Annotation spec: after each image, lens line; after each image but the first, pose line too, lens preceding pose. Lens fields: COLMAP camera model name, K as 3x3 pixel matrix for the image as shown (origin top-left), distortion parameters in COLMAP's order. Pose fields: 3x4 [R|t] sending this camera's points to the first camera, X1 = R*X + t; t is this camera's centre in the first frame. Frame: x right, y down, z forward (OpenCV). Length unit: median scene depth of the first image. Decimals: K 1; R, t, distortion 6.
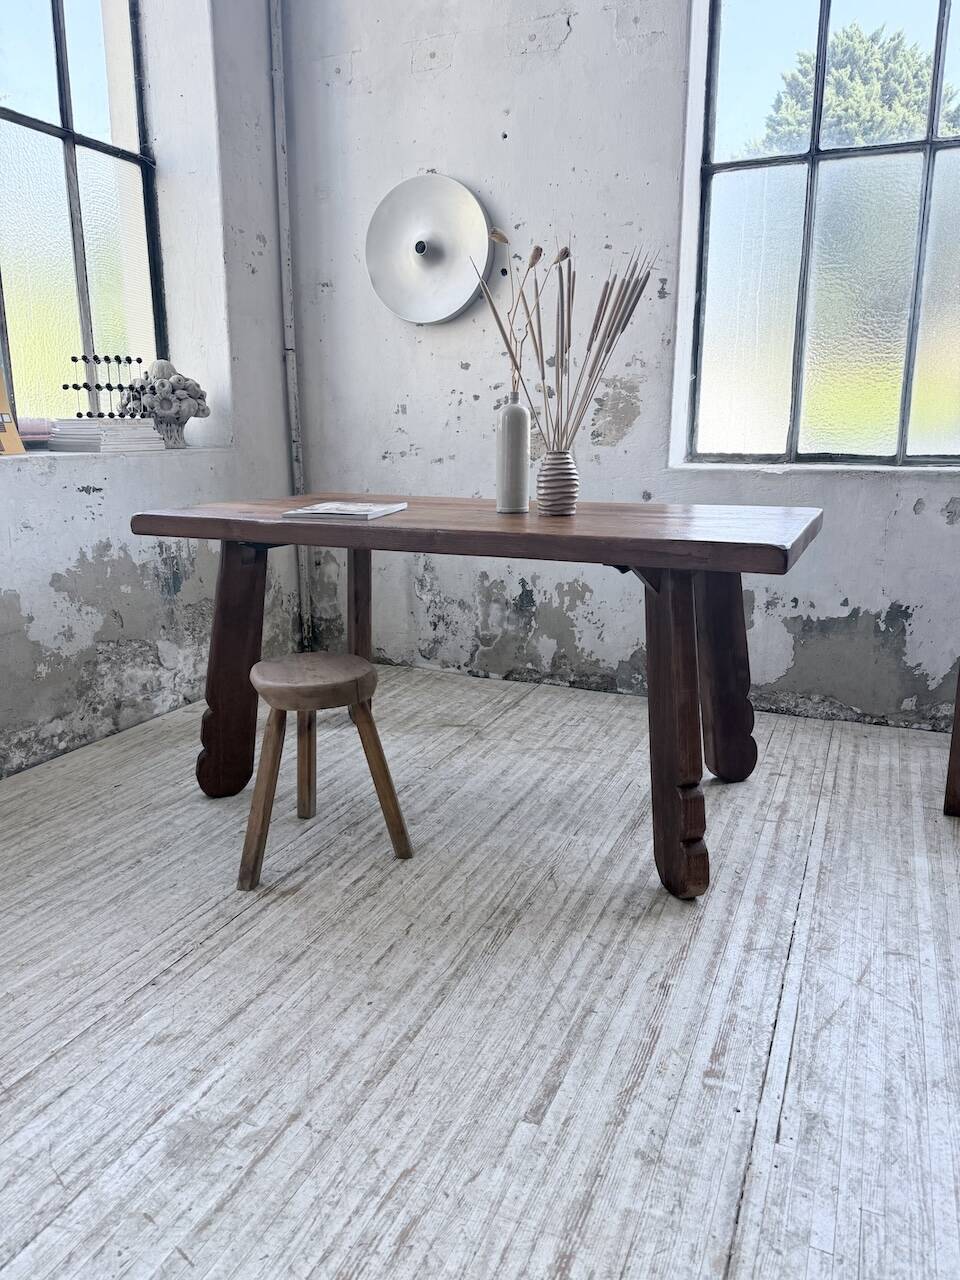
lens RADIAL K [[903.3, 0, 478.2], [0, 903.3, 635.0], [0, 0, 1]] dist [0.041998, -0.063115]
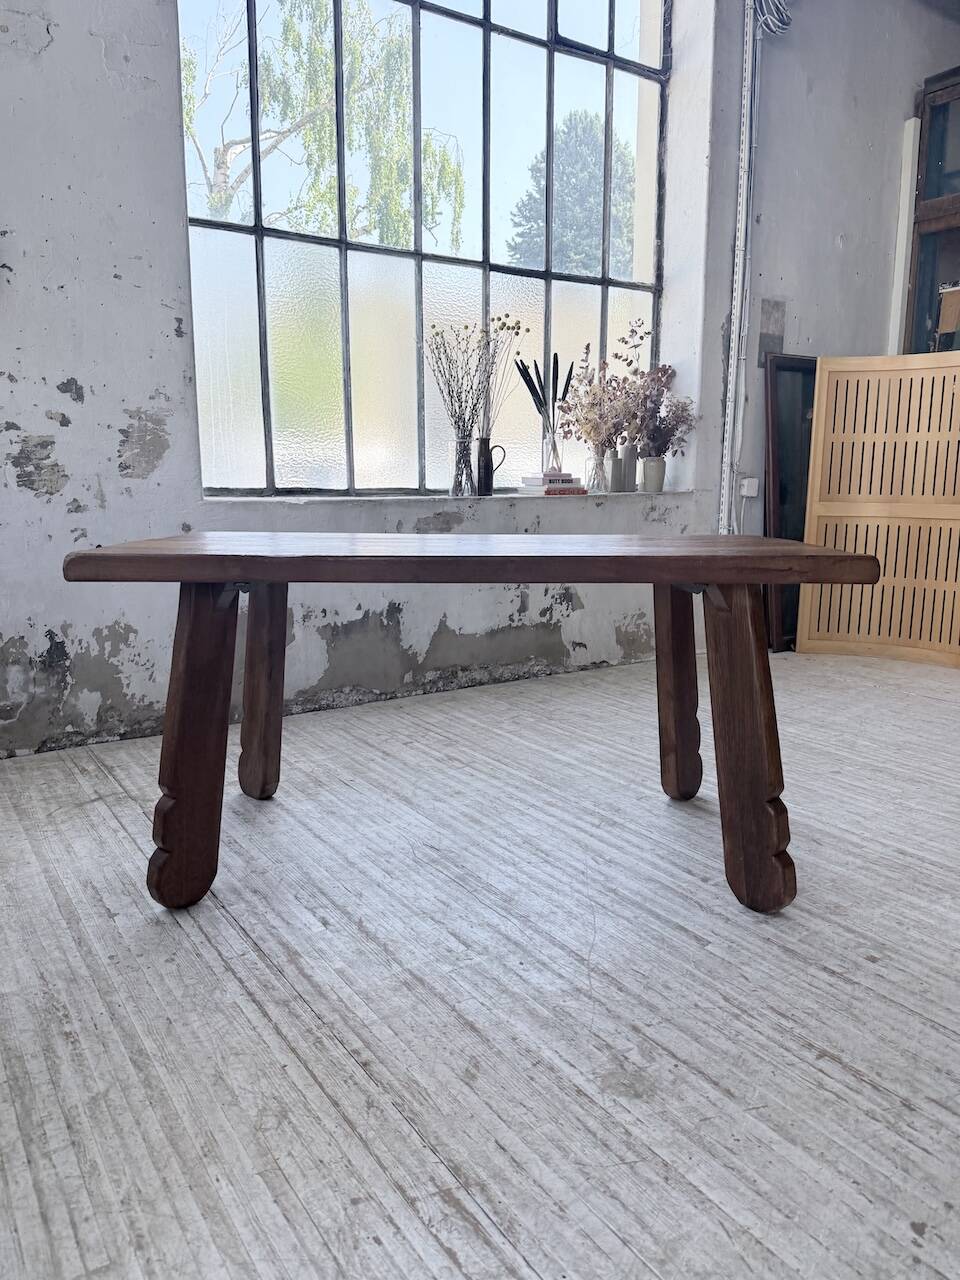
lens RADIAL K [[904.9, 0, 478.3], [0, 904.9, 640.5], [0, 0, 1]] dist [0.063674, -0.114289]
pose [[0.535196, -0.147885, 0.831682, -0.619019], [0.189190, 0.980530, 0.052606, -0.028862], [-0.823269, 0.129191, 0.552754, 0.233943]]
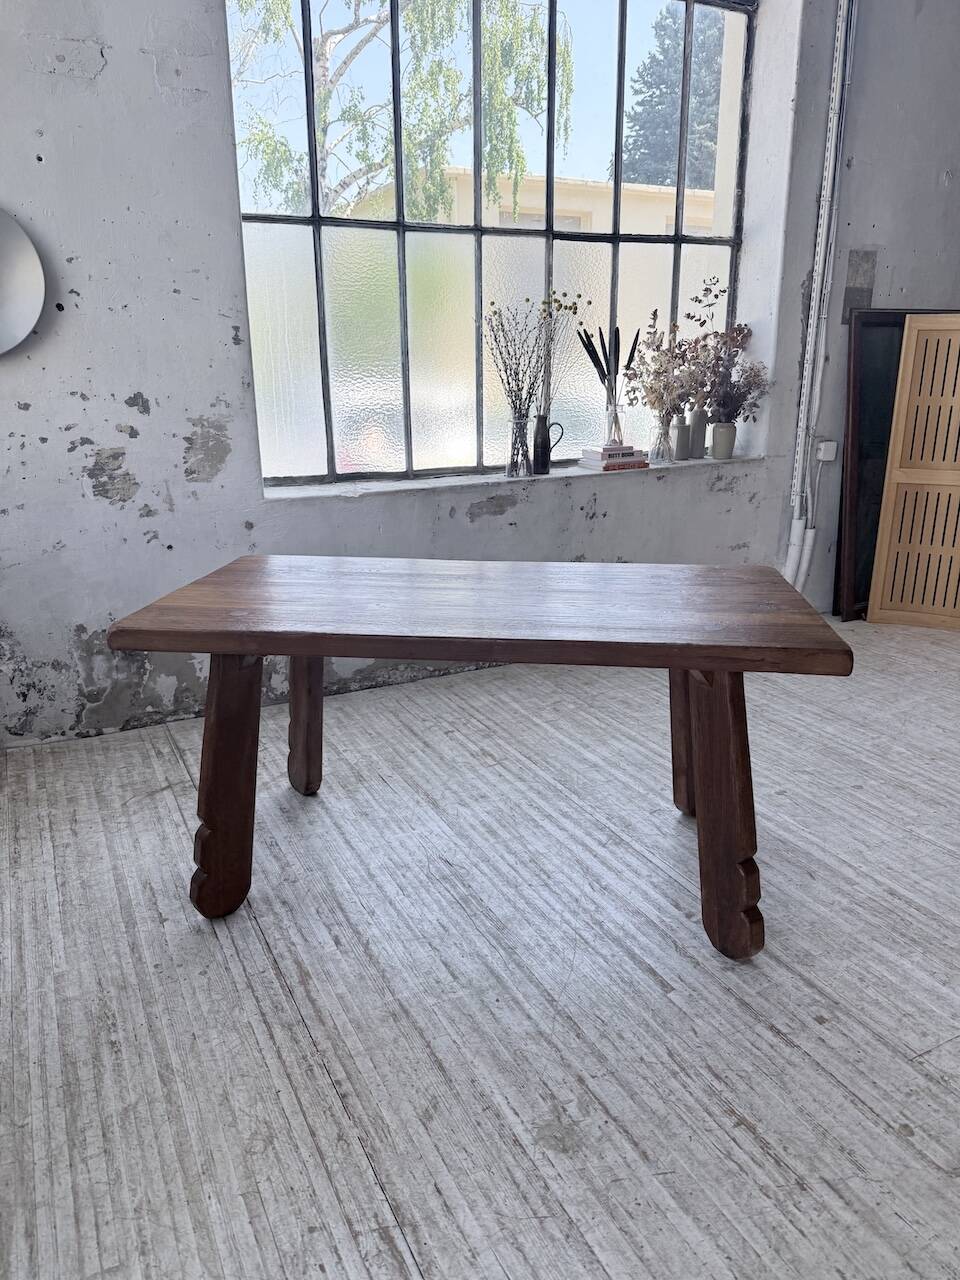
lens RADIAL K [[904.9, 0, 472.4], [0, 904.9, 645.2], [0, 0, 1]] dist [0.052656, -0.093295]
pose [[0.638983, -0.235293, 0.732351, -0.580154], [0.181616, 0.971299, 0.153602, -0.165115], [-0.747473, 0.034858, 0.663377, 0.108174]]
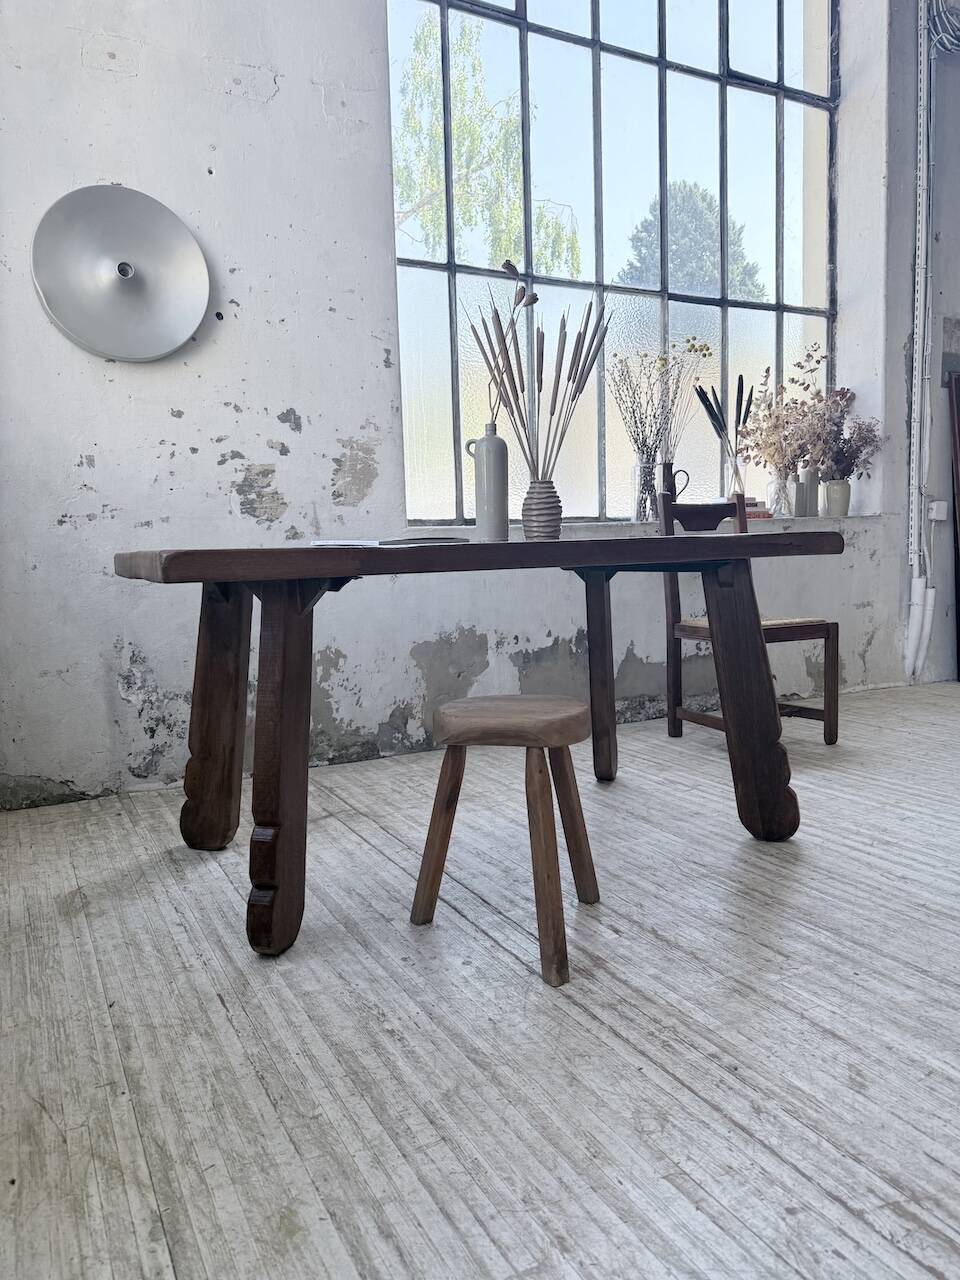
lens RADIAL K [[905.9, 0, 478.6], [0, 905.9, 639.4], [0, 0, 1]] dist [0.042422, -0.068784]
pose [[0.619474, -0.096252, 0.779094, -0.684808], [0.204694, 0.977927, -0.041940, 0.002952], [-0.757861, 0.185457, 0.625502, 0.381500]]
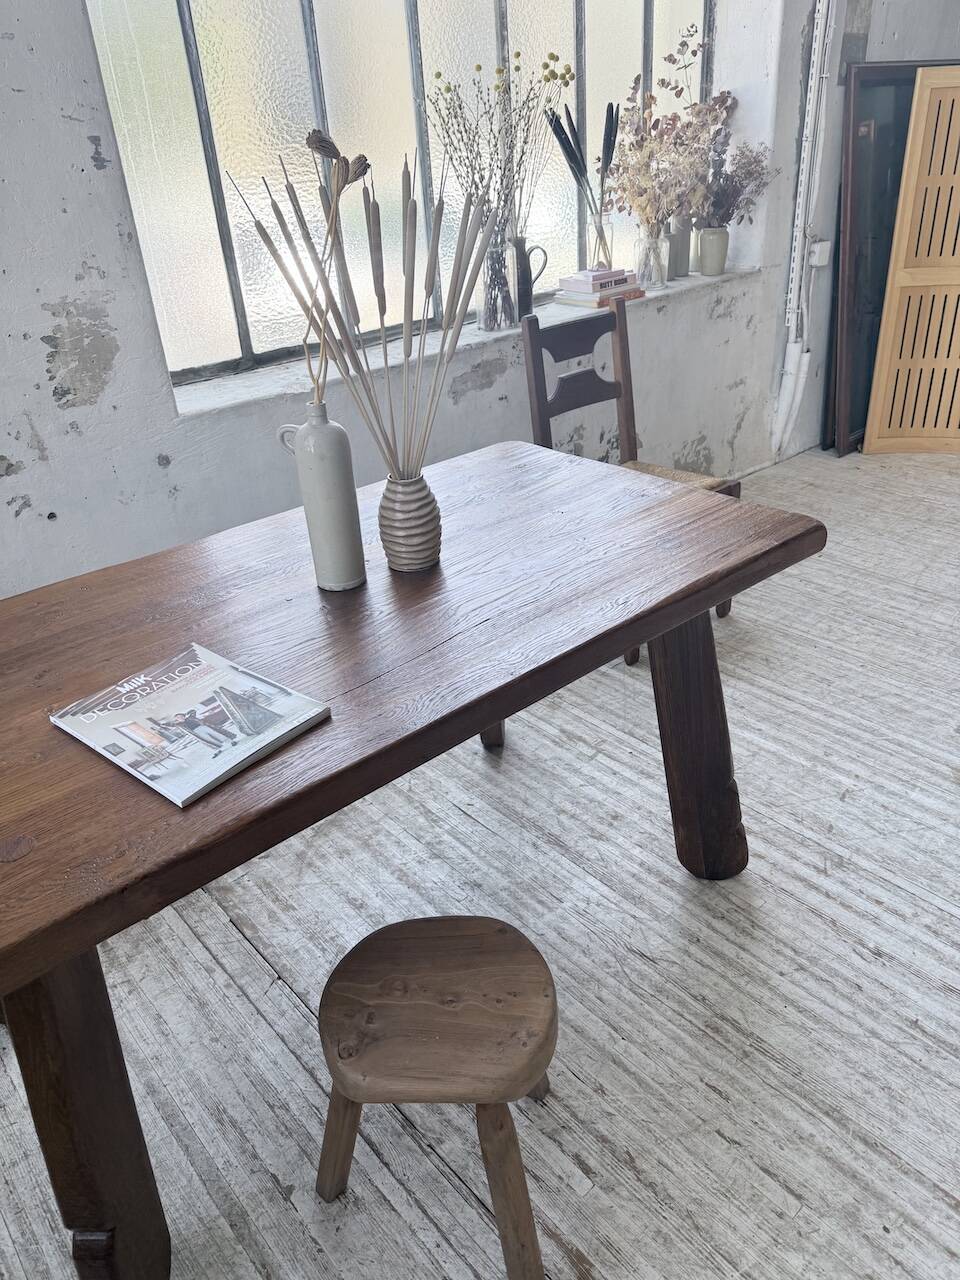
lens RADIAL K [[914.2, 0, 482.0], [0, 914.2, 638.3], [0, 0, 1]] dist [-0.002460, -0.003012]
pose [[0.416621, -0.463695, 0.781930, -0.410979], [0.265520, 0.884695, 0.383163, -0.296474], [-0.869440, 0.047984, 0.491703, 0.543999]]
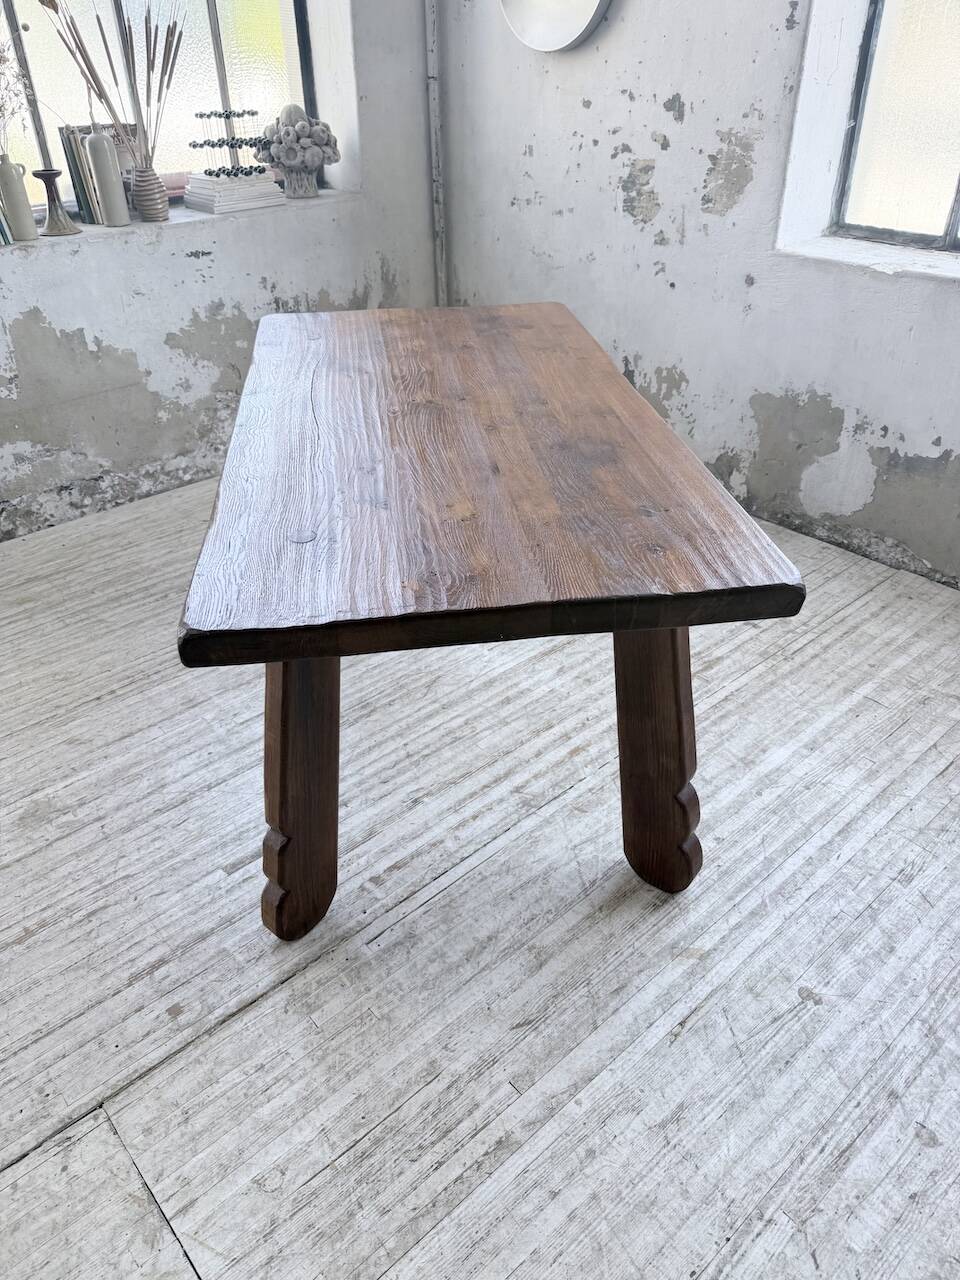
lens RADIAL K [[902.7, 0, 470.6], [0, 902.7, 637.3], [0, 0, 1]] dist [0.027281, -0.055088]
pose [[0.904972, 0.216908, -0.366028, 0.419193], [-0.074595, 0.927851, 0.365415, -0.166742], [0.418881, -0.303386, 0.855859, 0.042828]]
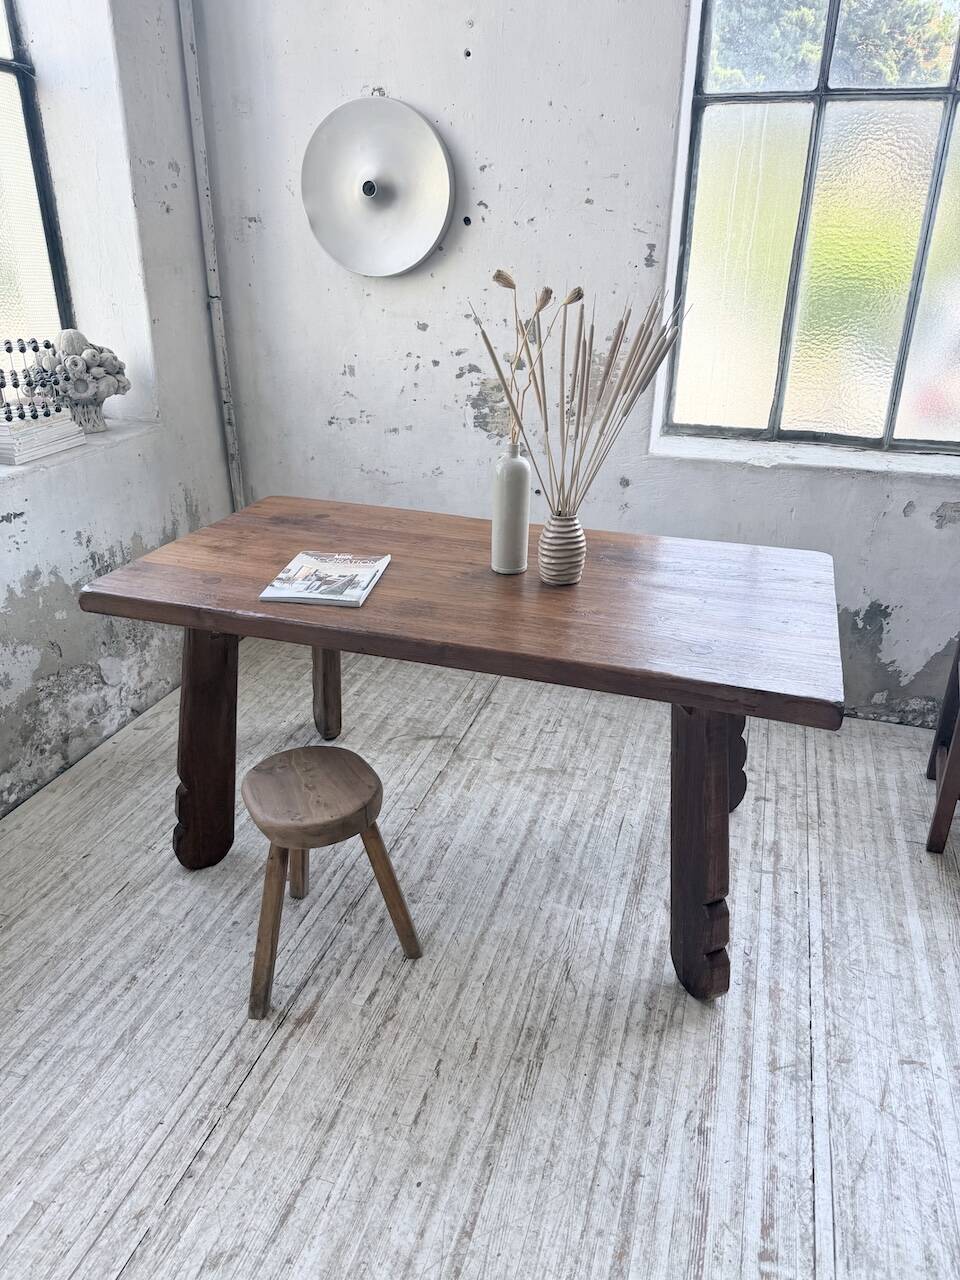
lens RADIAL K [[909.3, 0, 473.8], [0, 909.3, 639.6], [0, 0, 1]] dist [0.008260, -0.012150]
pose [[0.994340, -0.036439, 0.099799, -0.084102], [0.015511, 0.979070, 0.202933, -0.232045], [-0.105105, -0.200237, 0.974094, 0.088550]]
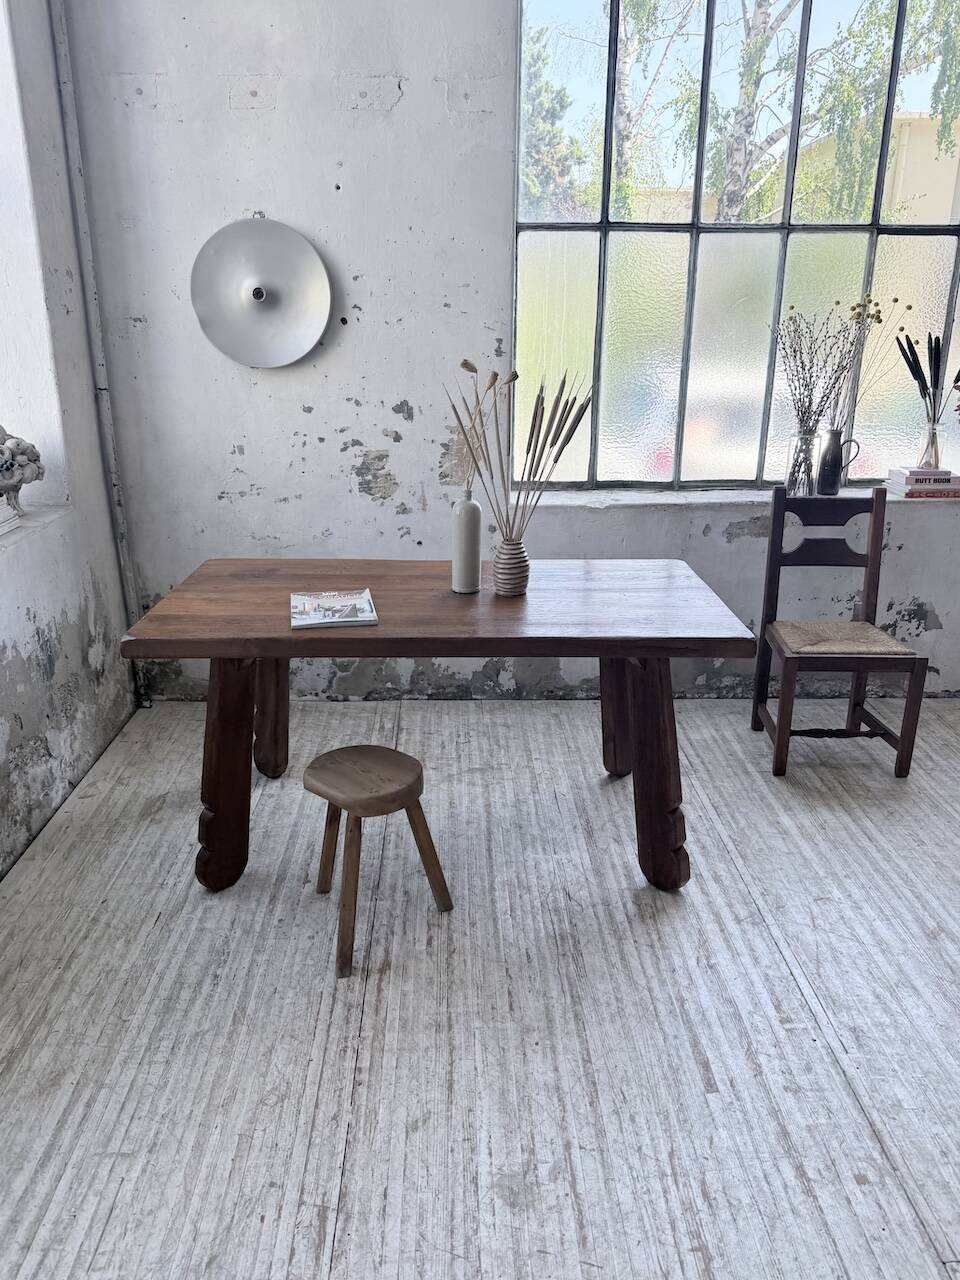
lens RADIAL K [[936.6, 0, 472.6], [0, 936.6, 643.4], [0, 0, 1]] dist [0.081330, -0.136219]
pose [[0.904748, -0.135404, 0.403852, -0.405805], [0.092419, 0.987945, 0.124194, -0.198297], [-0.415800, -0.075041, 0.906355, -0.076883]]
